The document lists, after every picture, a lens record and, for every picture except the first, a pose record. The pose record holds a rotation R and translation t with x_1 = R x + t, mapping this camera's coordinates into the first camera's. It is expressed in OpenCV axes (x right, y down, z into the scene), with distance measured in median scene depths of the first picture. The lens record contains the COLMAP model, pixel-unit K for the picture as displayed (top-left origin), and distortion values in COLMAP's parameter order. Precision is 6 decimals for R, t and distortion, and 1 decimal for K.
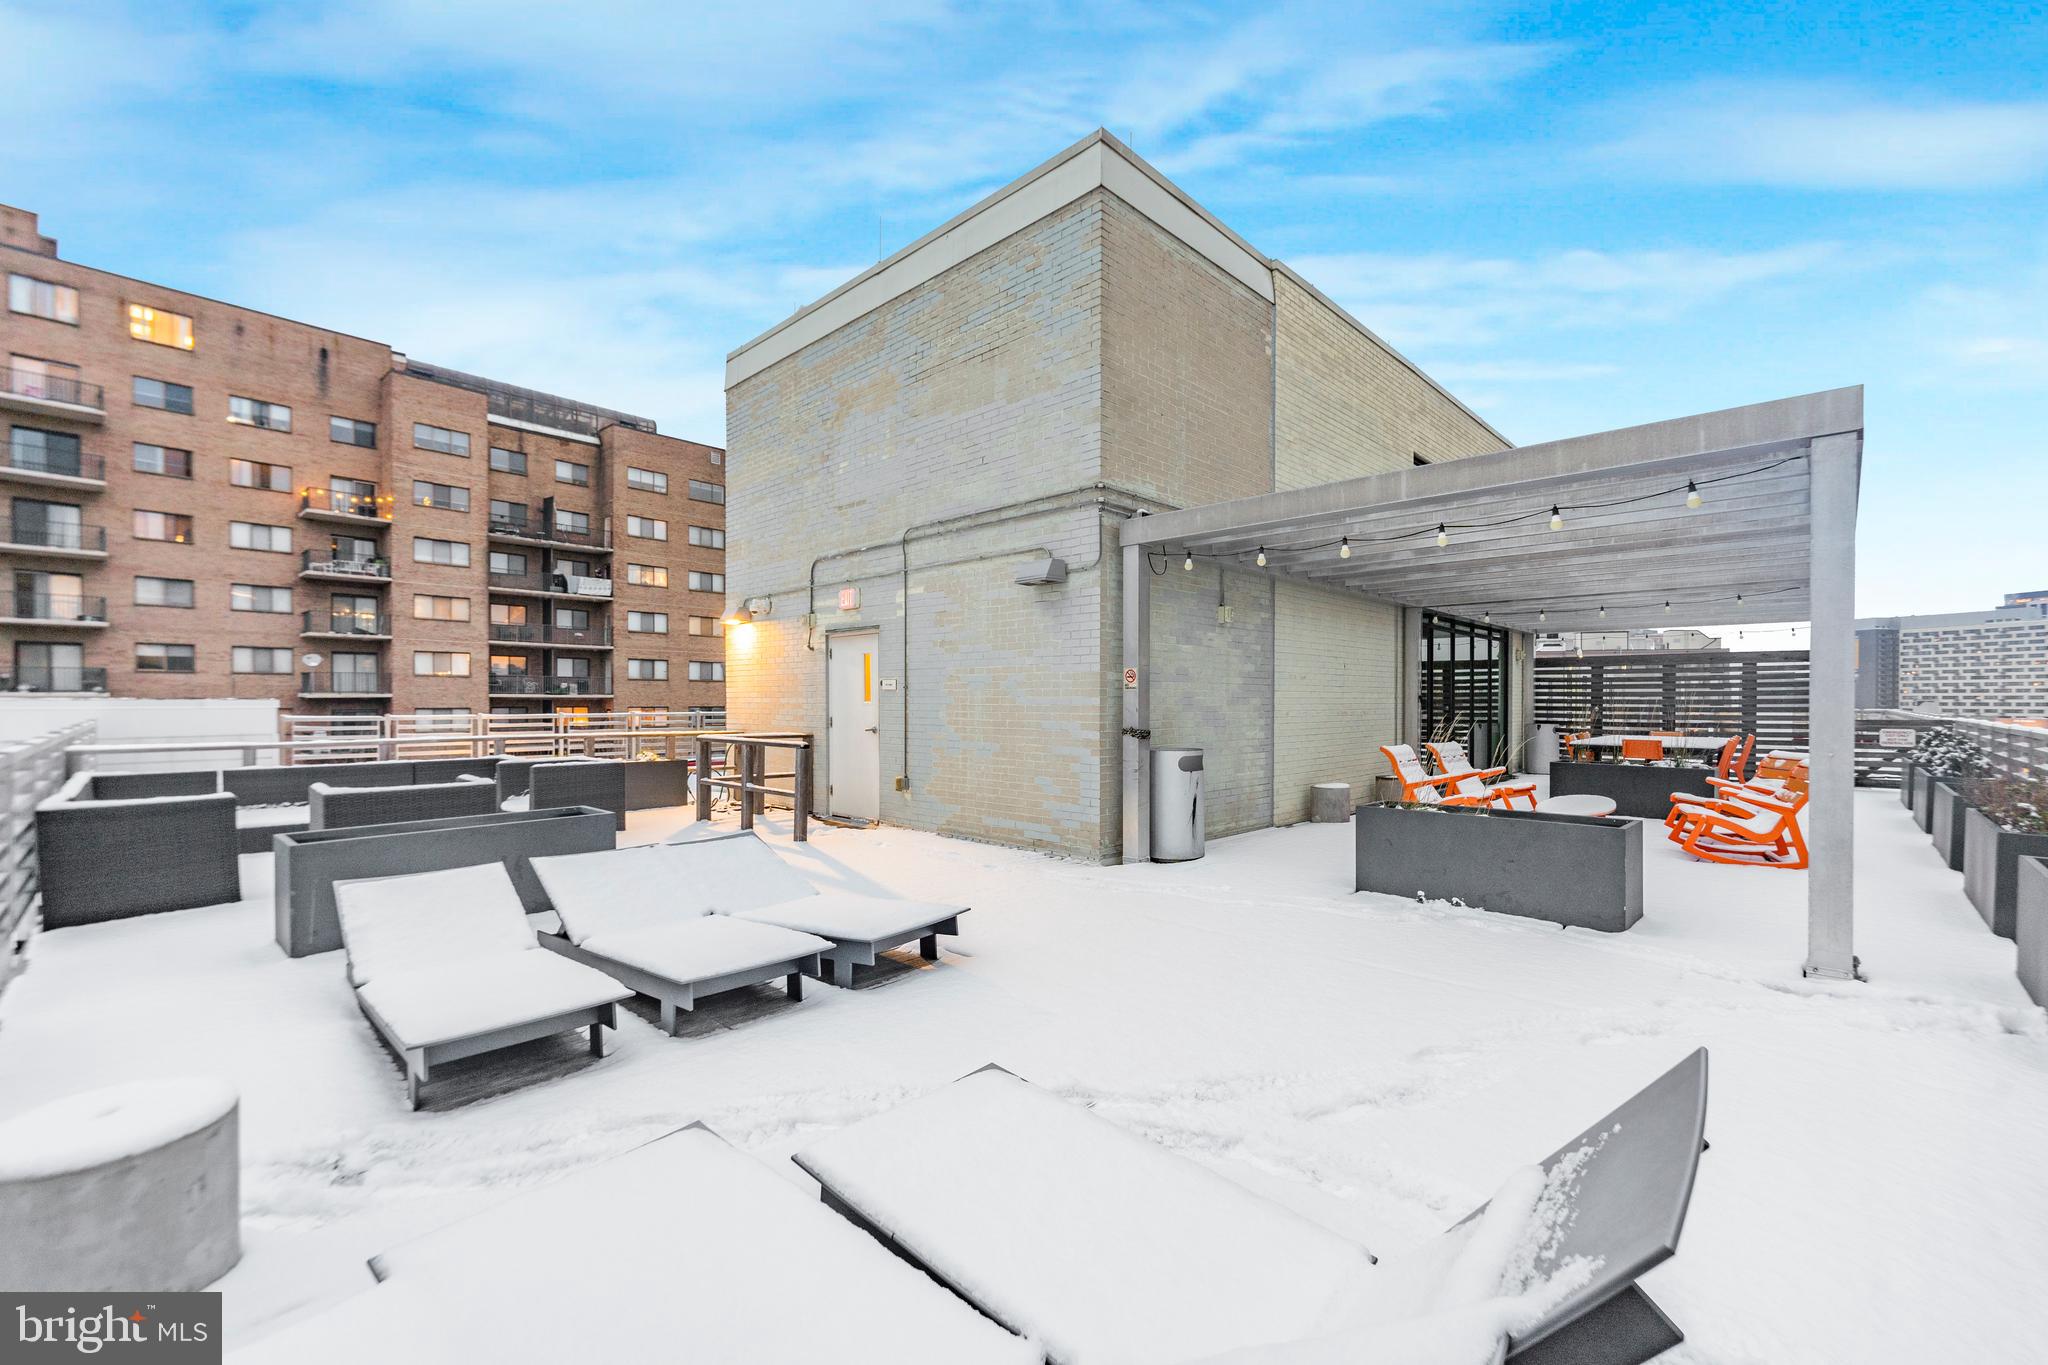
lens RADIAL K [[844.9, 0, 1027.2], [0, 844.9, 710.9], [0, 0, 1]] dist [0.001911, 0.000384]
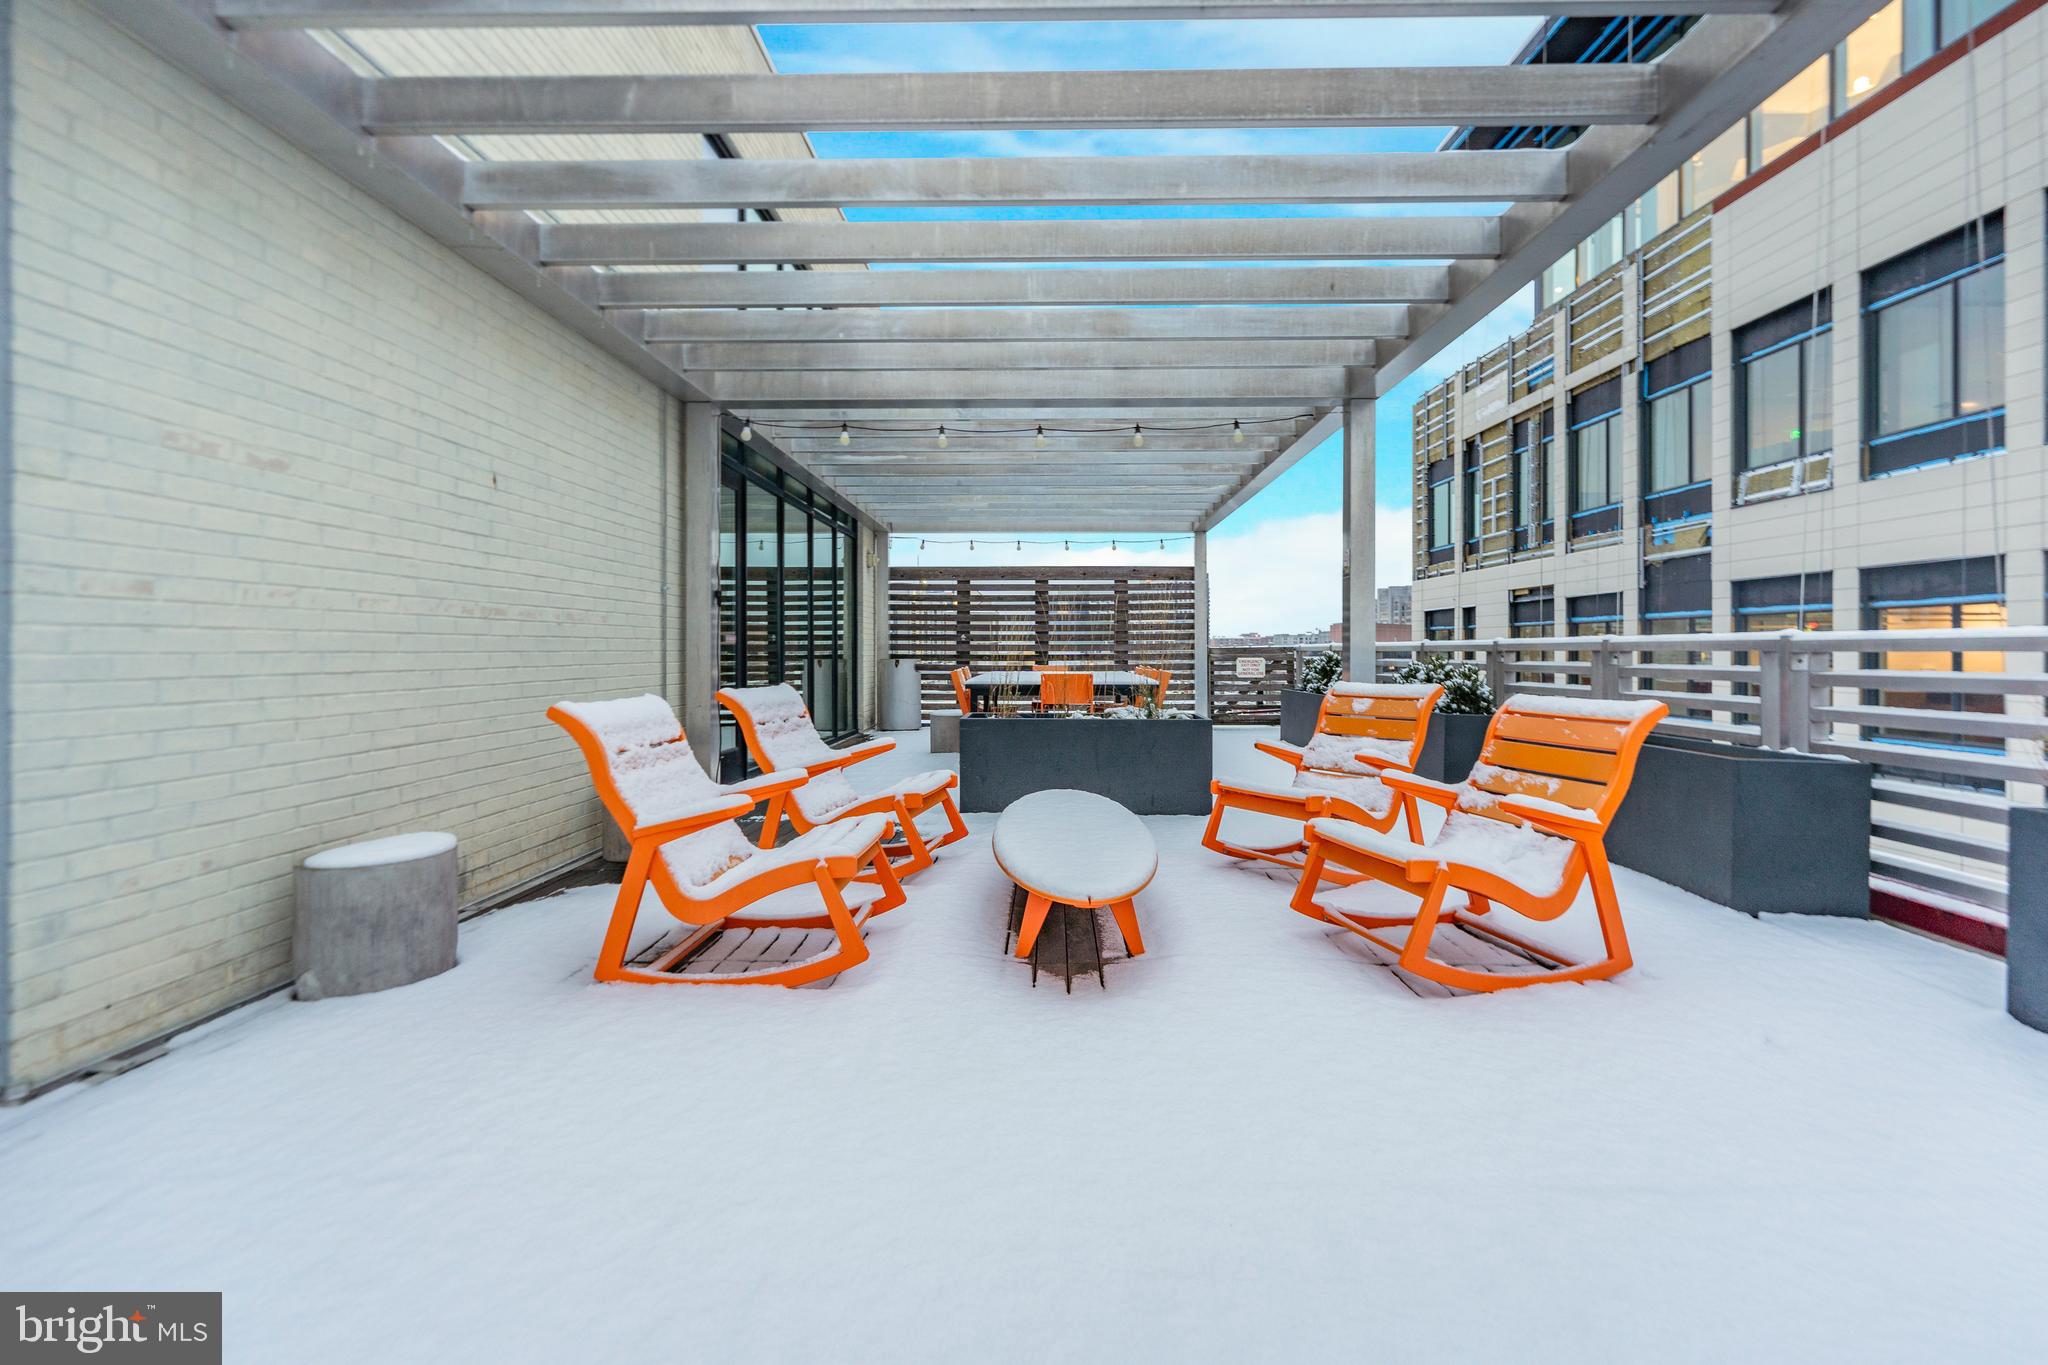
lens RADIAL K [[844.9, 0, 1027.2], [0, 844.9, 710.9], [0, 0, 1]] dist [0.001911, 0.000384]
pose [[0.736002, -0.046500, 0.675381, 0.077676], [0.007673, 0.998147, 0.060361, 0.006448], [-0.676936, -0.039243, 0.734995, 0.153167]]
